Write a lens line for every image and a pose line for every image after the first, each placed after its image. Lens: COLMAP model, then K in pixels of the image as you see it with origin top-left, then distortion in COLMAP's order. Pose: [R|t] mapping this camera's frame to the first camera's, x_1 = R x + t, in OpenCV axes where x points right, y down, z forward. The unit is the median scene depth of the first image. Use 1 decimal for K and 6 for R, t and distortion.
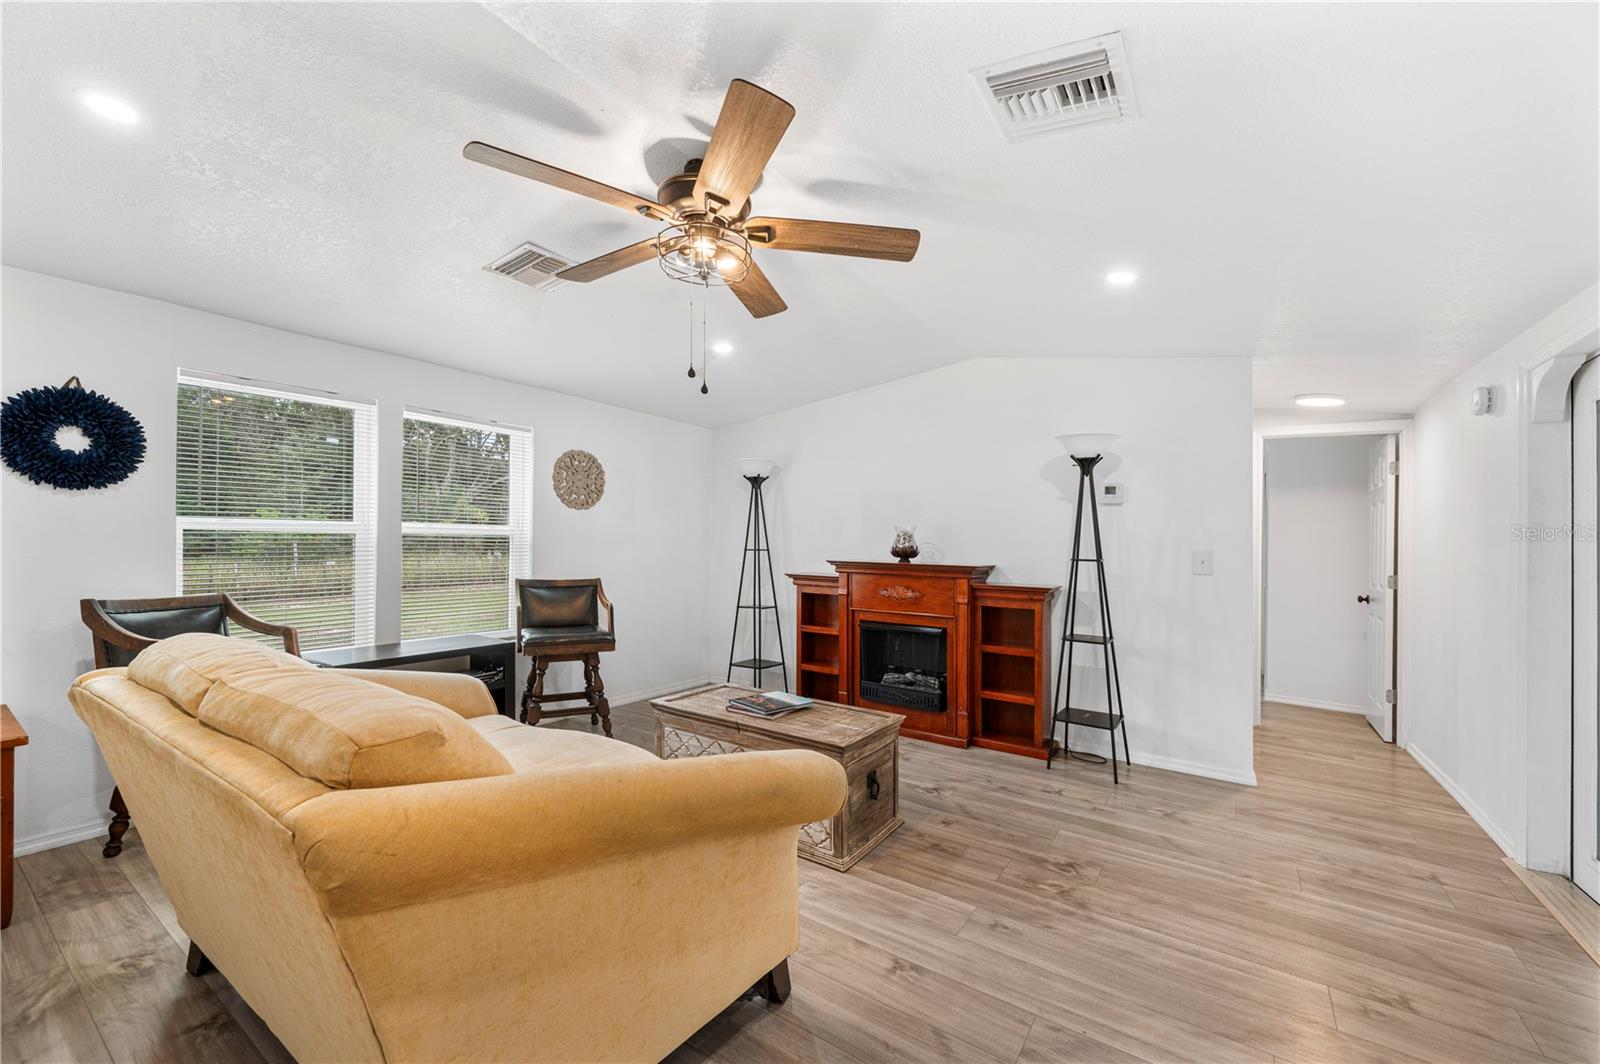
lens RADIAL K [[638.9, 0, 798.3], [0, 638.9, 524.1], [0, 0, 1]] dist [0.001364, -0.000156]
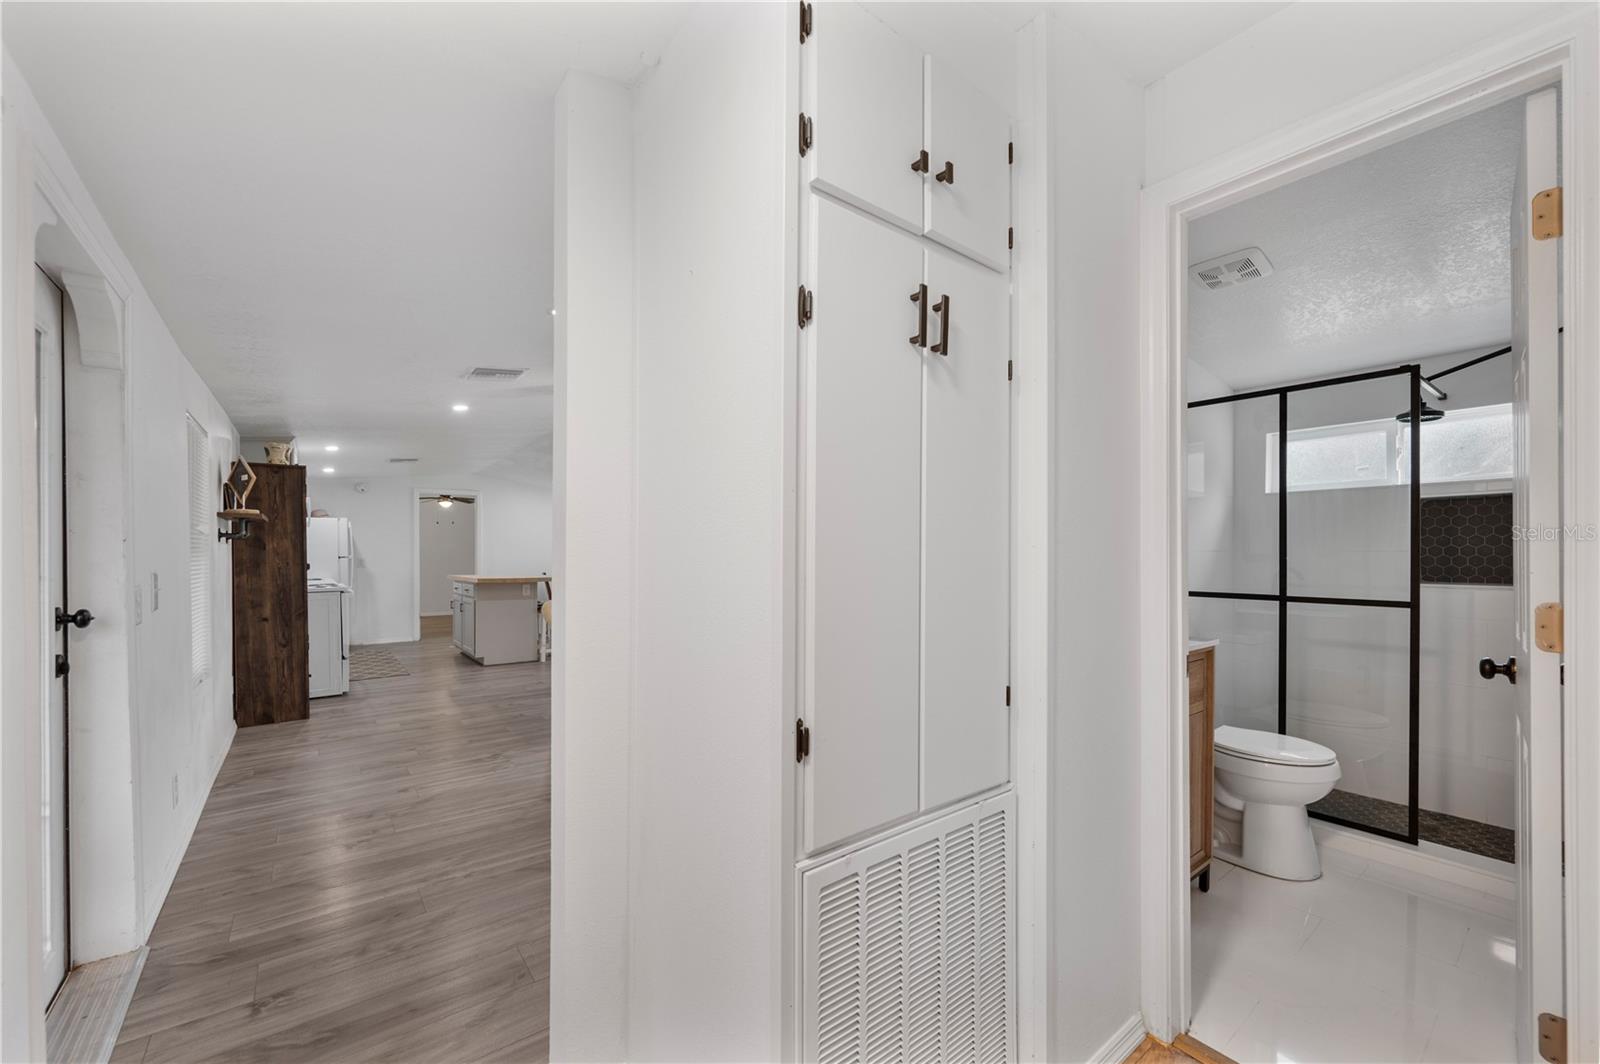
lens RADIAL K [[645.9, 0, 805.6], [0, 645.9, 546.7], [0, 0, 1]] dist [-0.000484, -0.000035]
pose [[-0.310068, -0.032945, -0.950143, 1.157725], [0.015944, 0.999079, -0.039845, 0.061939], [0.950581, -0.027504, -0.309257, 1.397359]]
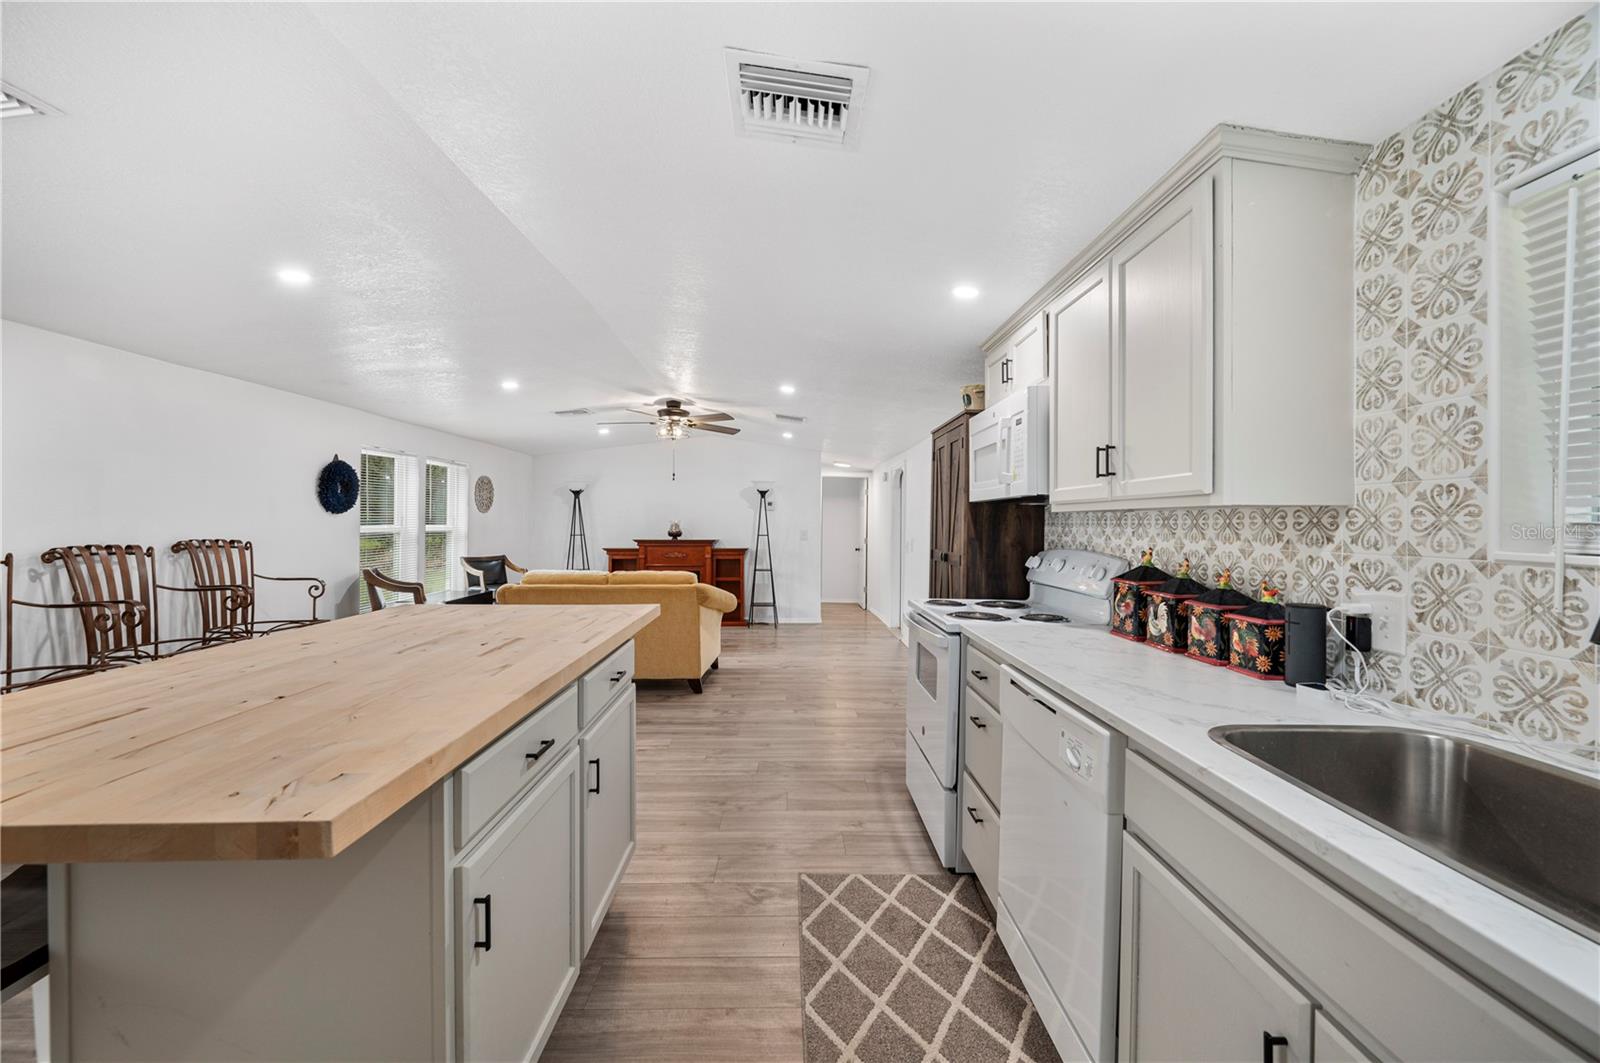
lens RADIAL K [[638.9, 0, 798.3], [0, 638.9, 523.6], [0, 0, 1]] dist [0.001364, -0.000156]
pose [[0.819223, -0.018048, 0.573191, -0.858762], [-0.000794, 0.999468, 0.032605, -0.068312], [-0.573474, -0.027166, 0.818773, -1.071732]]
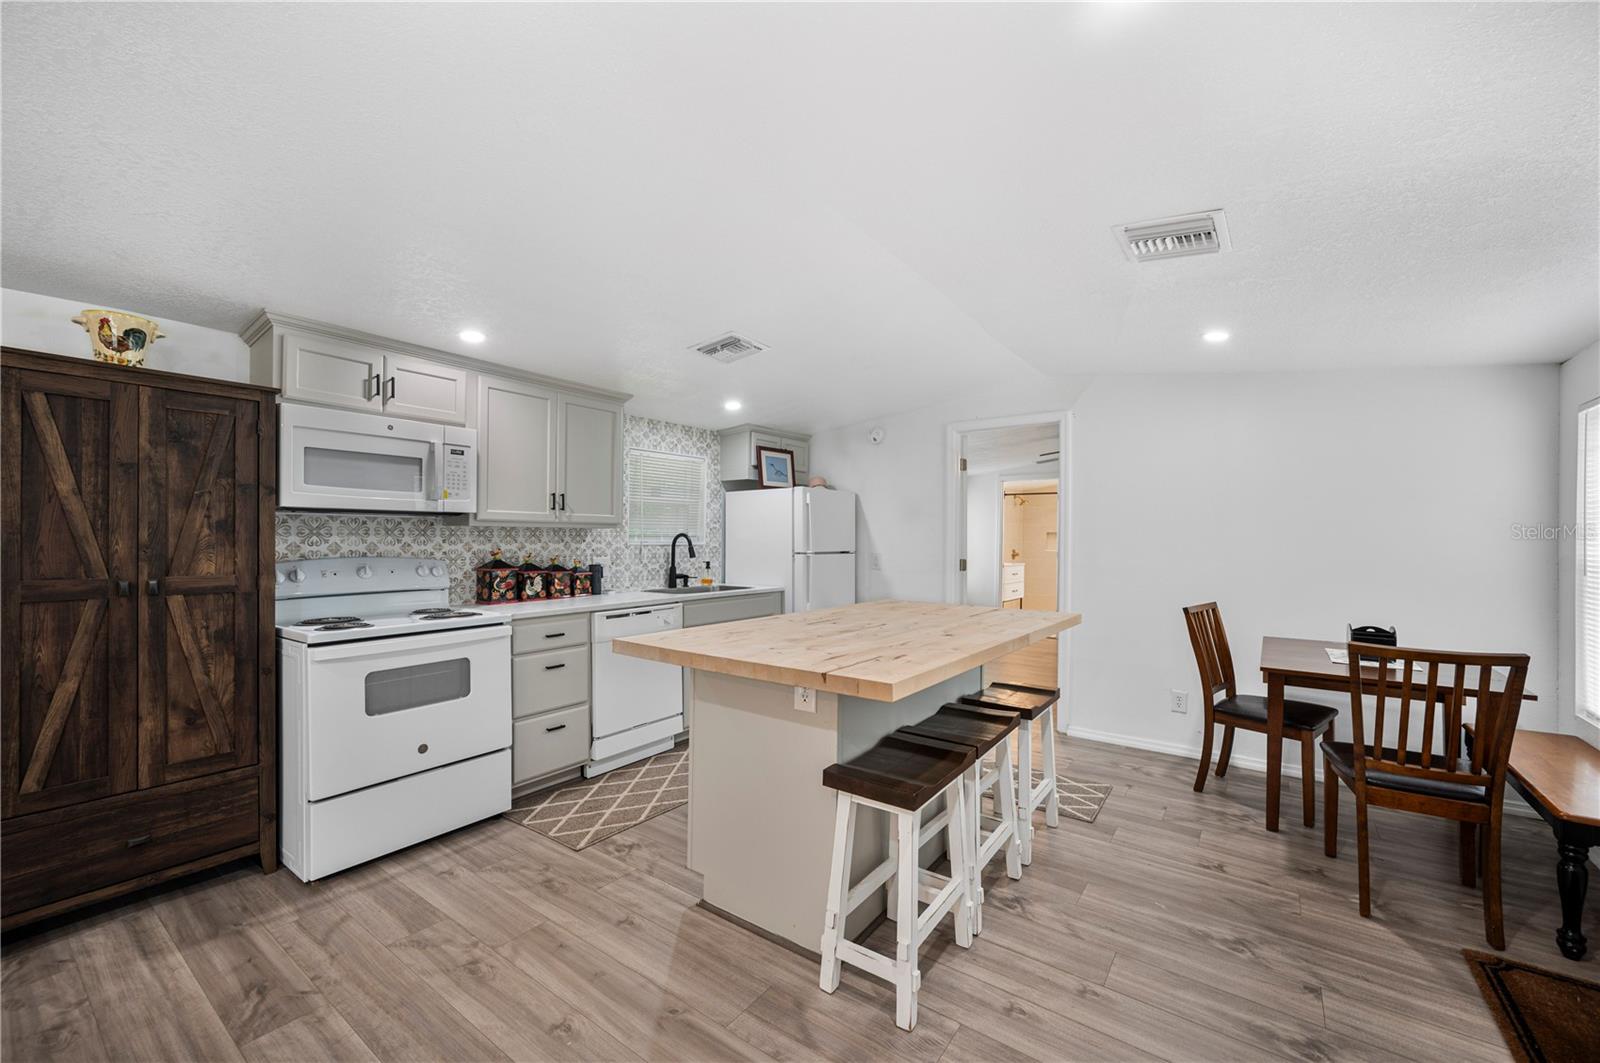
lens RADIAL K [[659.5, 0, 820.2], [0, 659.5, 538.3], [0, 0, 1]] dist [-0.000880, -0.000165]
pose [[-0.999662, -0.025873, 0.002706, -0.742271], [-0.025928, 0.999407, -0.022676, -0.028410], [-0.002118, -0.022739, -0.999739, 0.422298]]
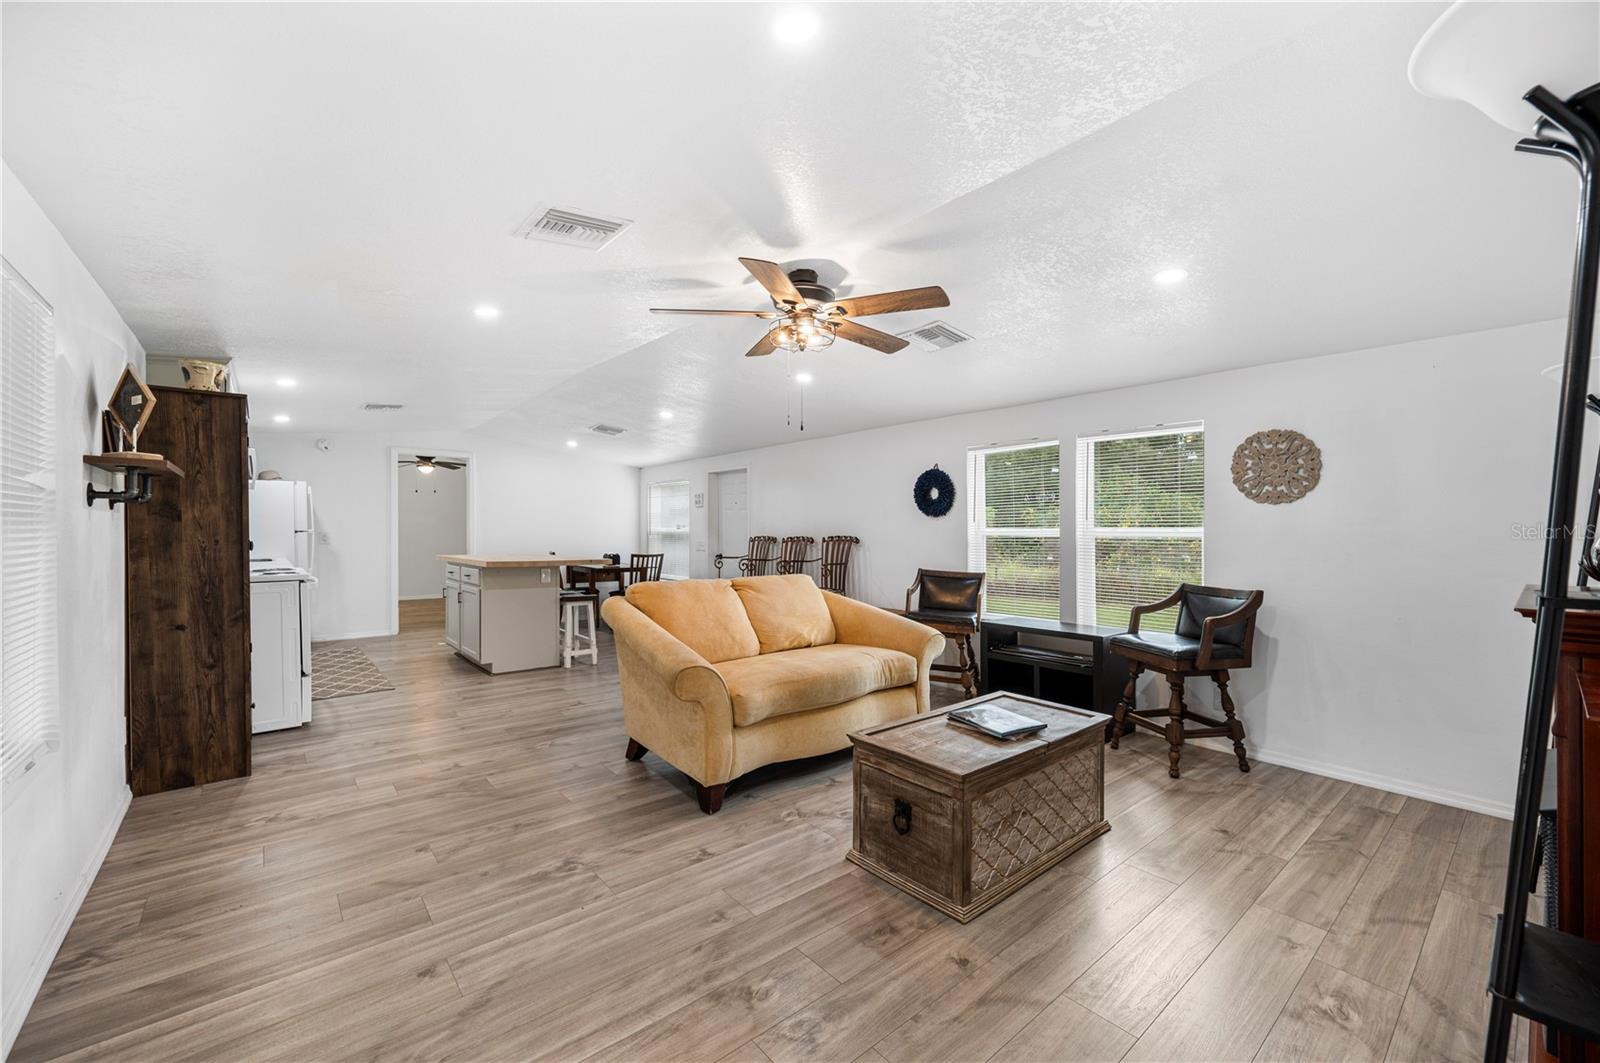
lens RADIAL K [[639.6, 0, 809.2], [0, 639.6, 530.6], [0, 0, 1]] dist [0.000576, -0.000031]
pose [[-0.258585, -0.025776, -0.965644, 0.810363], [0.007975, 0.999553, -0.028816, 0.040300], [0.965956, -0.015152, -0.258264, 0.909153]]
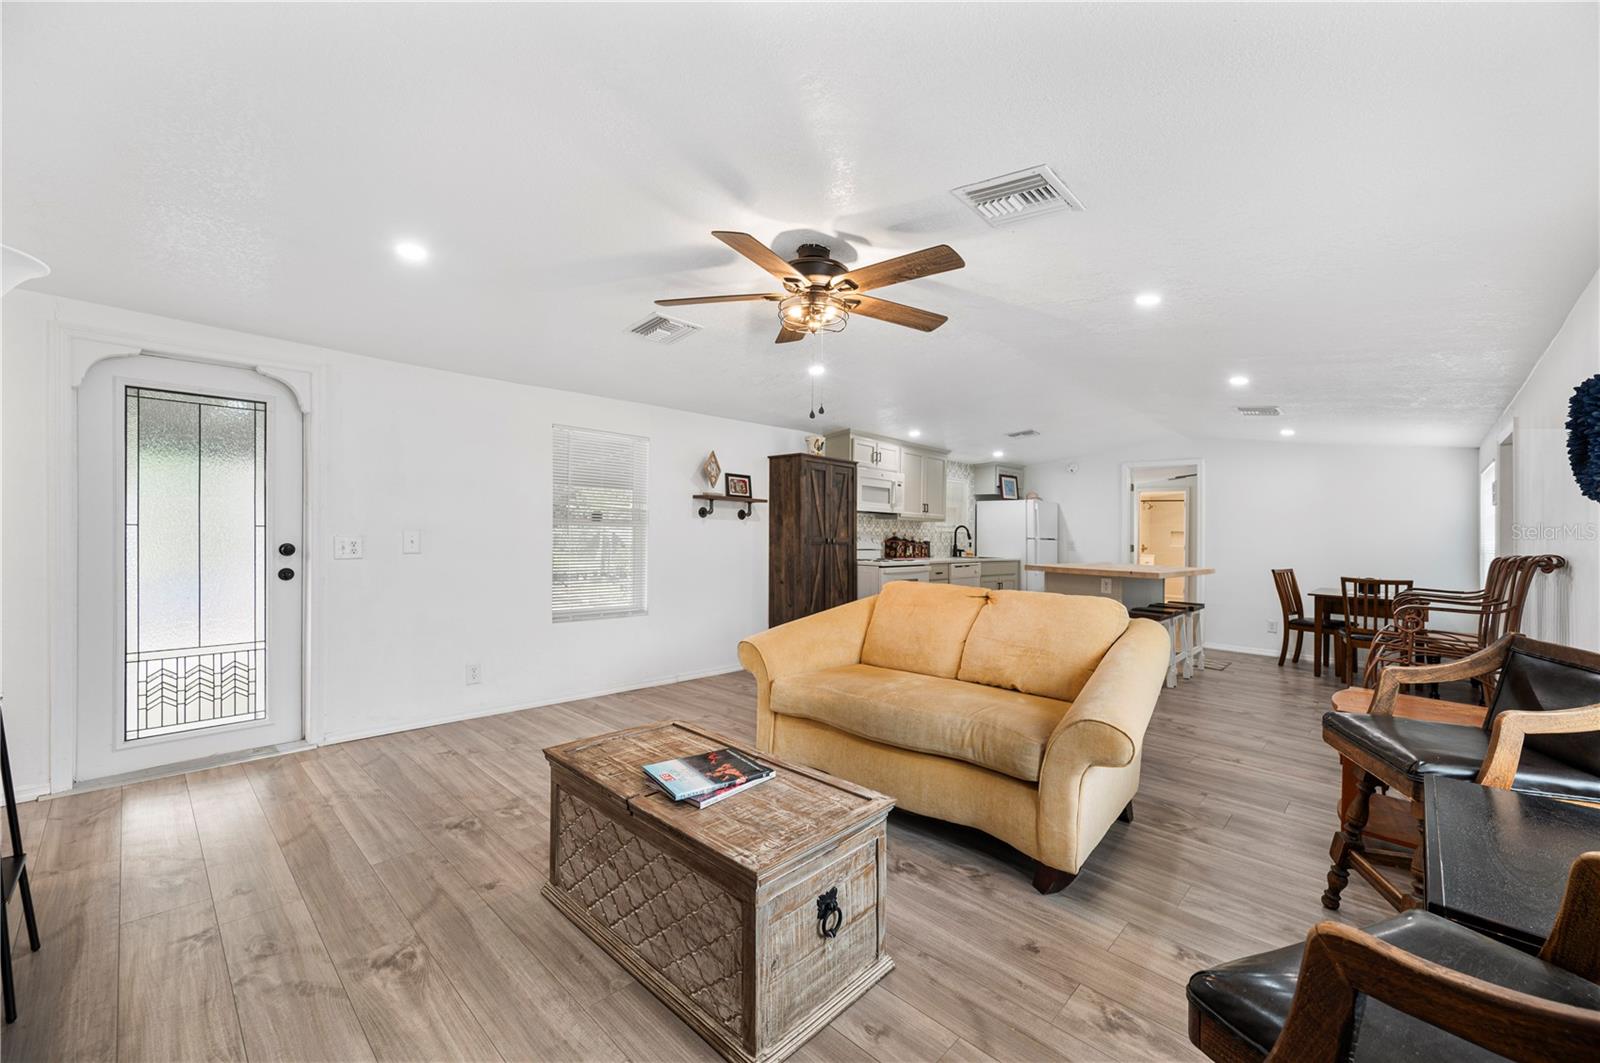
lens RADIAL K [[639.6, 0, 809.2], [0, 639.6, 530.6], [0, 0, 1]] dist [0.000576, -0.000031]
pose [[-0.986954, -0.047749, 0.153762, -0.218532], [-0.051516, 0.998460, -0.020603, 0.037698], [-0.152541, -0.028255, -0.987893, 1.517444]]
